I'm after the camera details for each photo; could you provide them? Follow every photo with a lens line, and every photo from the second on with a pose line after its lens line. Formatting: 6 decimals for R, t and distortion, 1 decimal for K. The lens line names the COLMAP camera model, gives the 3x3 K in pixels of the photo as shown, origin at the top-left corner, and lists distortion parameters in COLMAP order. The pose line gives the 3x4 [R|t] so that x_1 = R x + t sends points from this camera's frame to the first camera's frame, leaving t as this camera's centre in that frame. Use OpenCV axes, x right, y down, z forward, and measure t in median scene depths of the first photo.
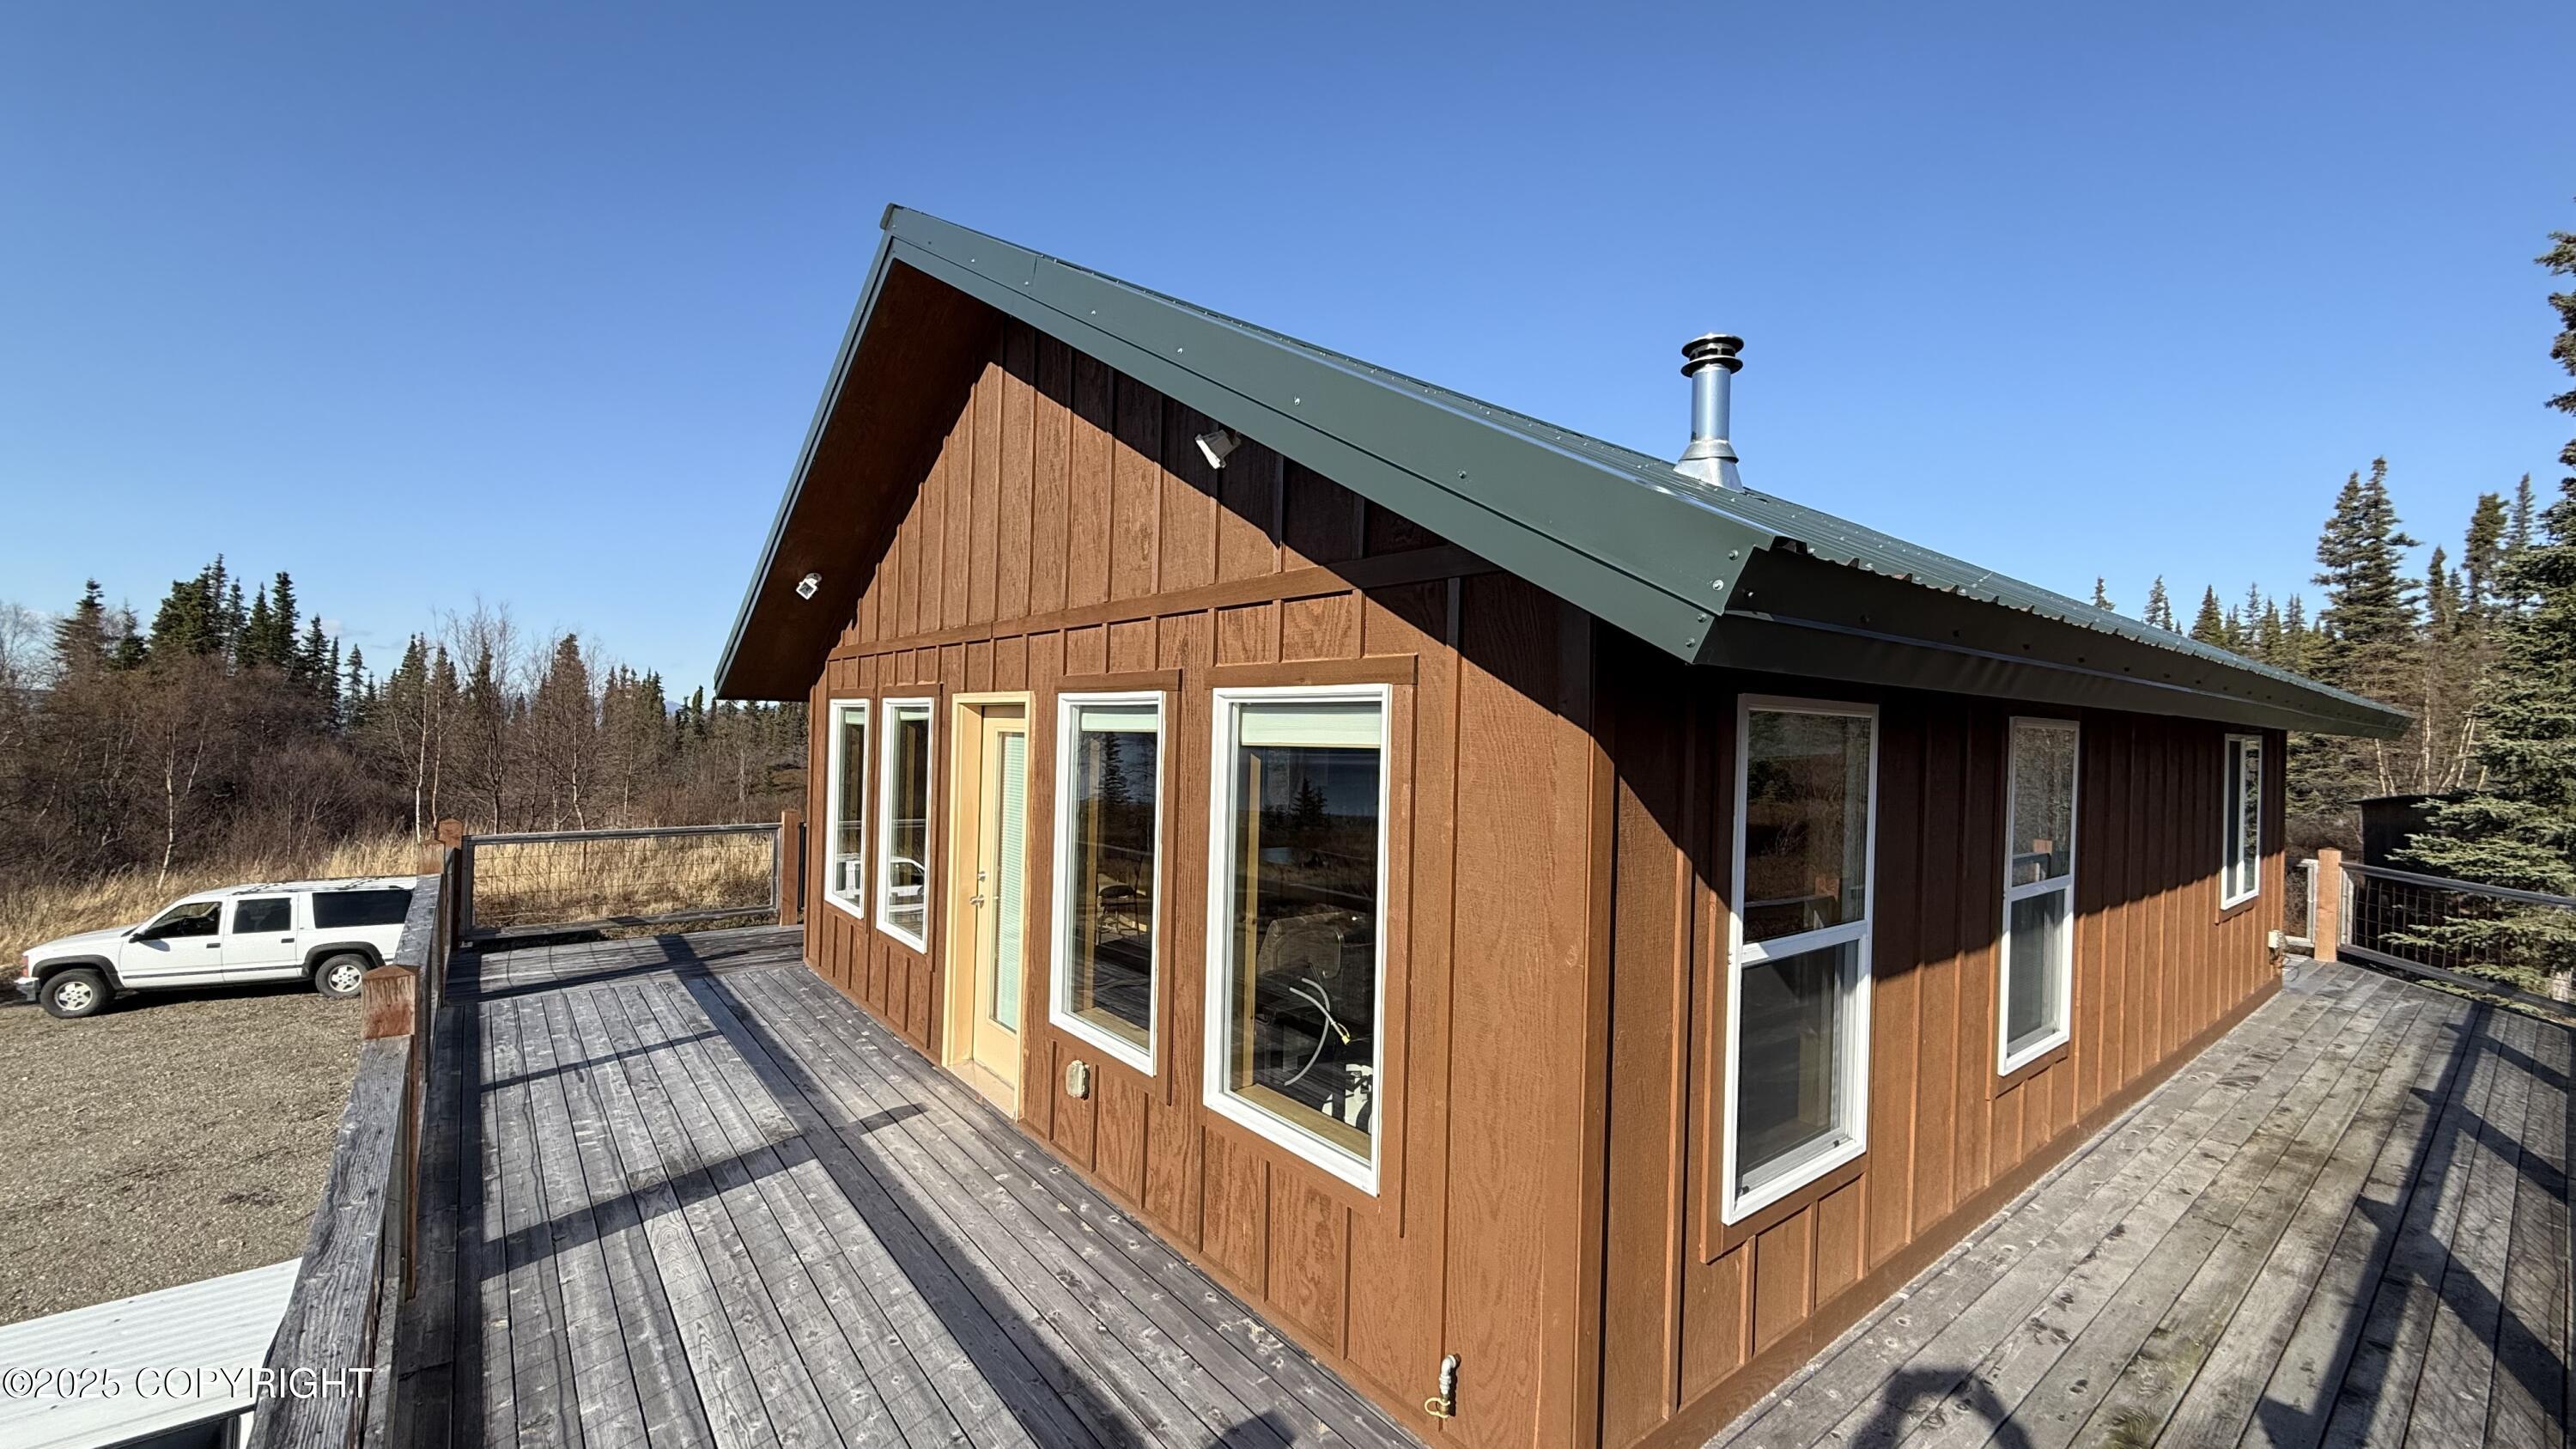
lens RADIAL K [[1017.8, 0, 1285.6], [0, 1017.8, 721.2], [0, 0, 1]] dist [0.002554, -0.000456]
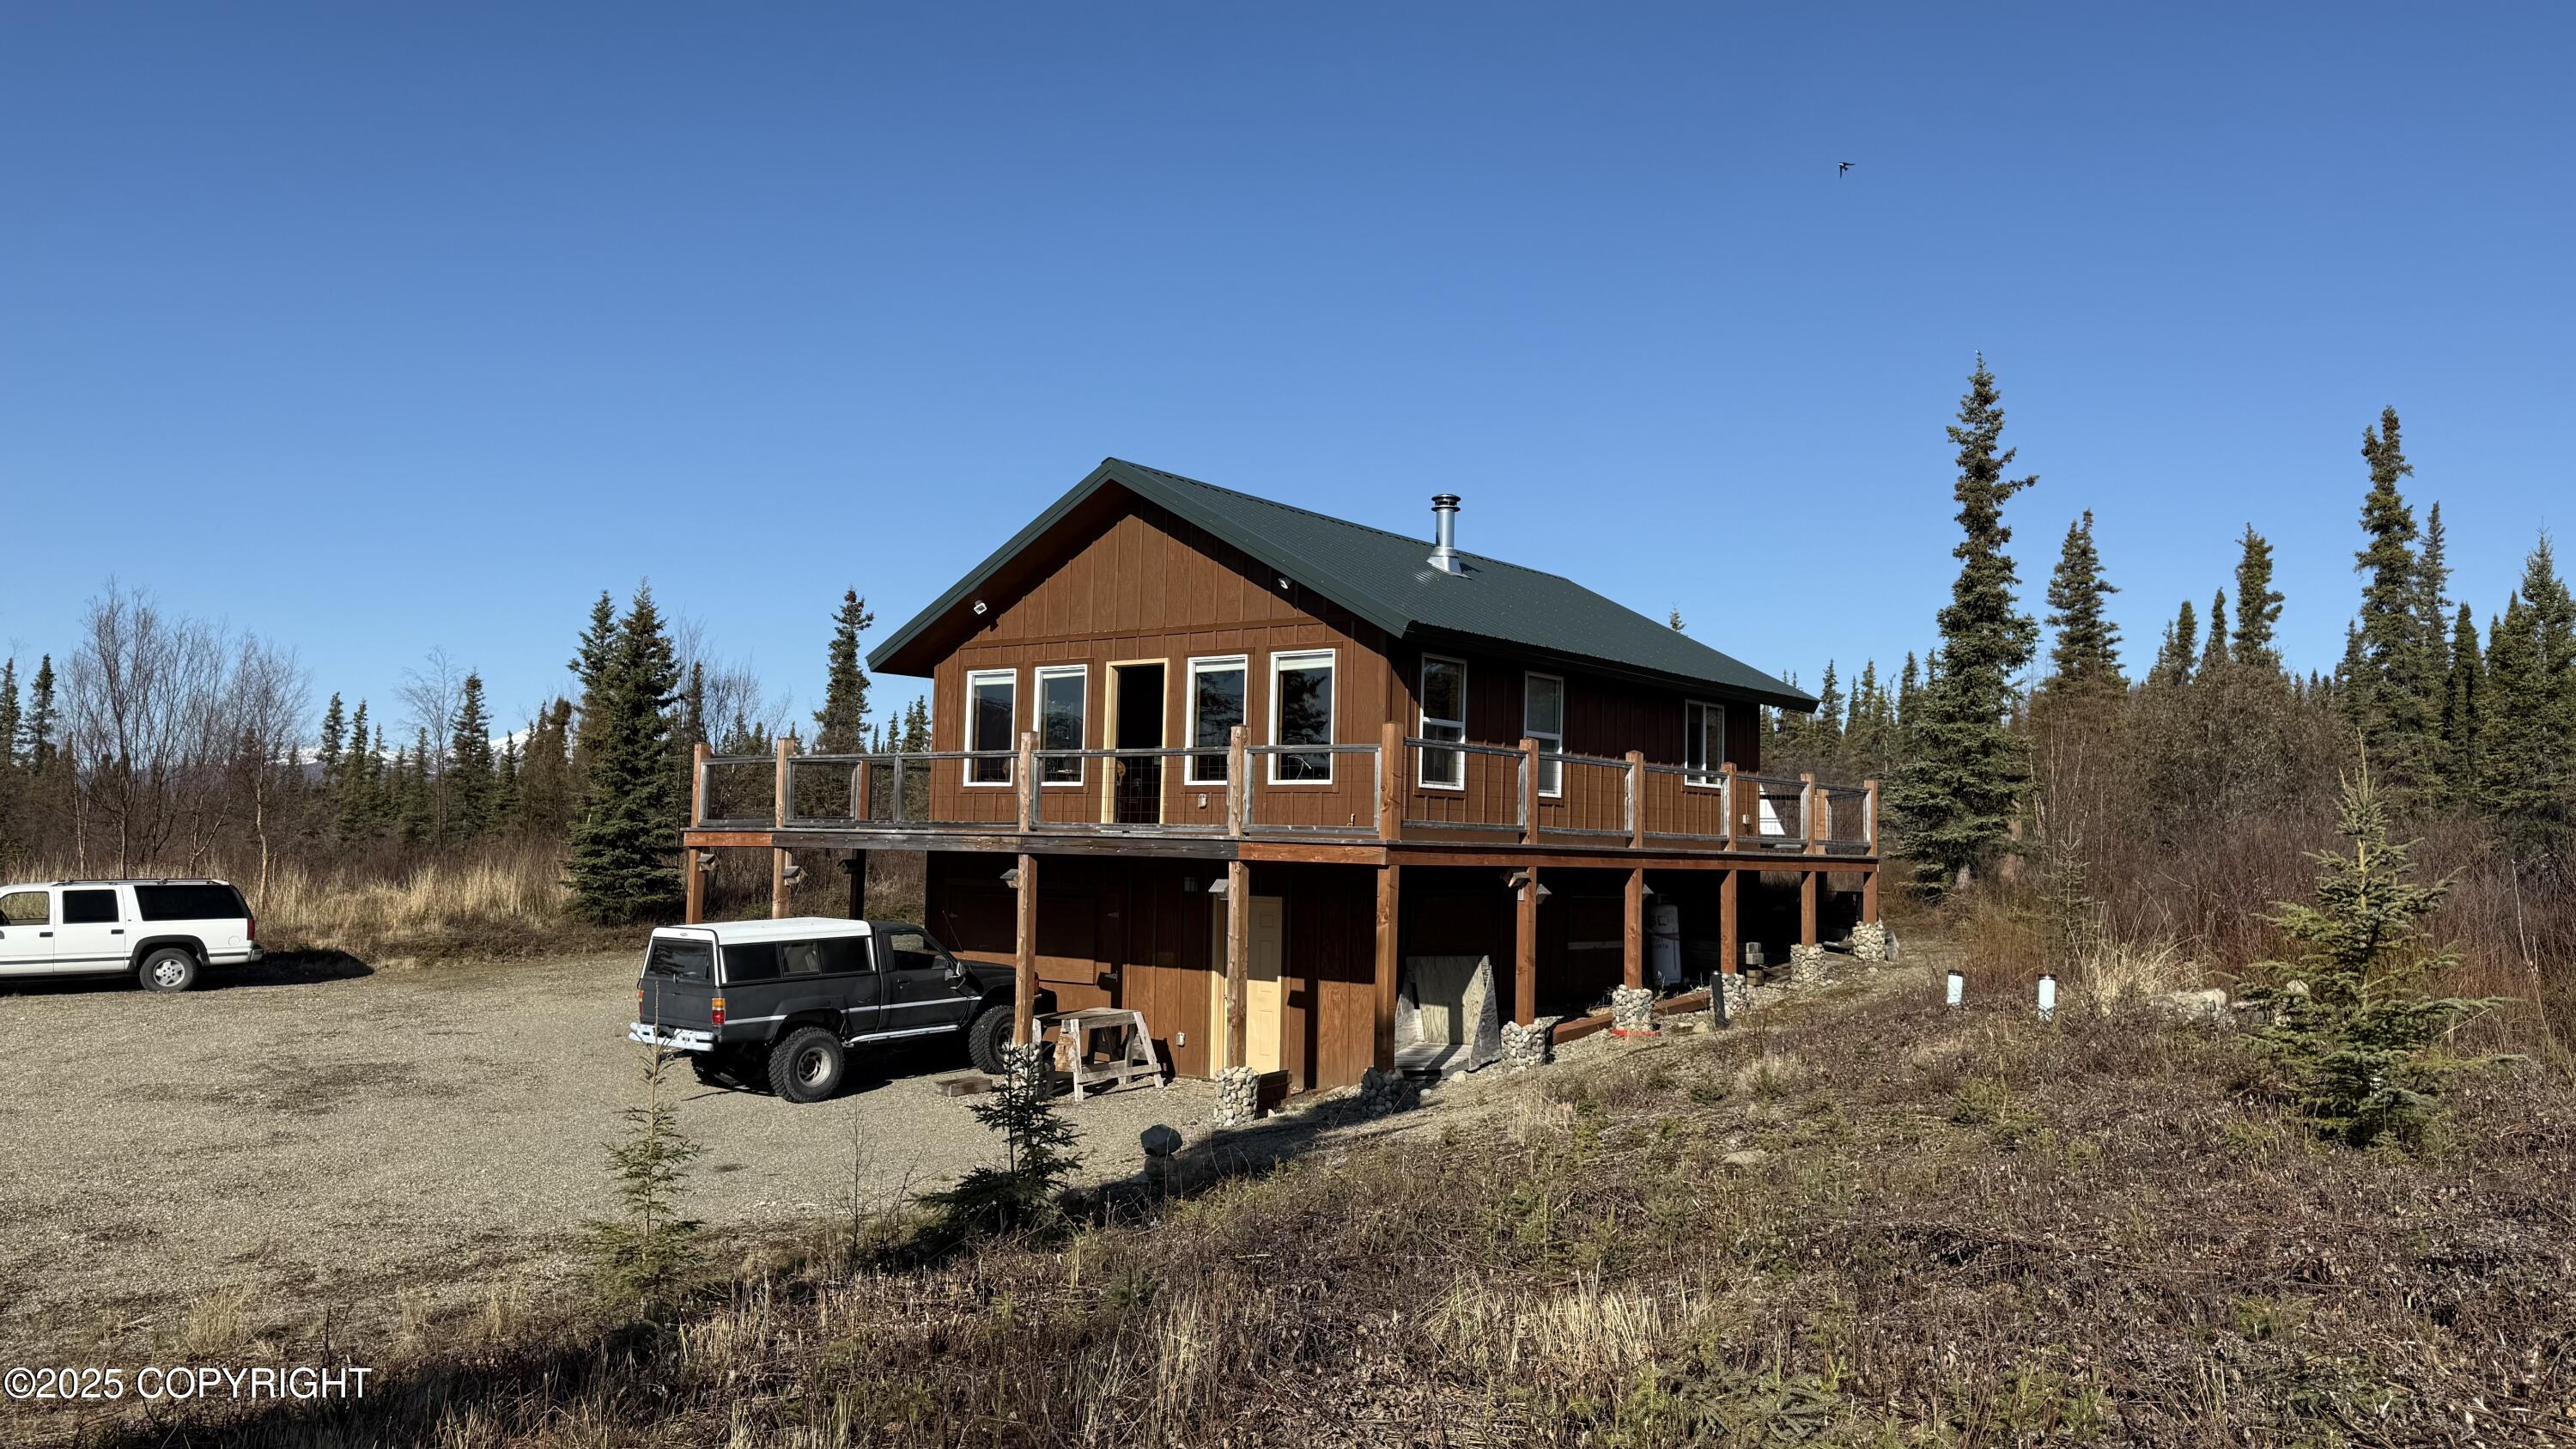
lens RADIAL K [[1786.5, 0, 1300.0], [0, 1786.5, 710.9], [0, 0, 1]] dist [0.077474, -0.082336]
pose [[0.971055, 0.014802, 0.238396, -0.845671], [-0.000230, 0.998135, -0.061038, 0.316179], [-0.238855, 0.059217, 0.969248, -2.840919]]
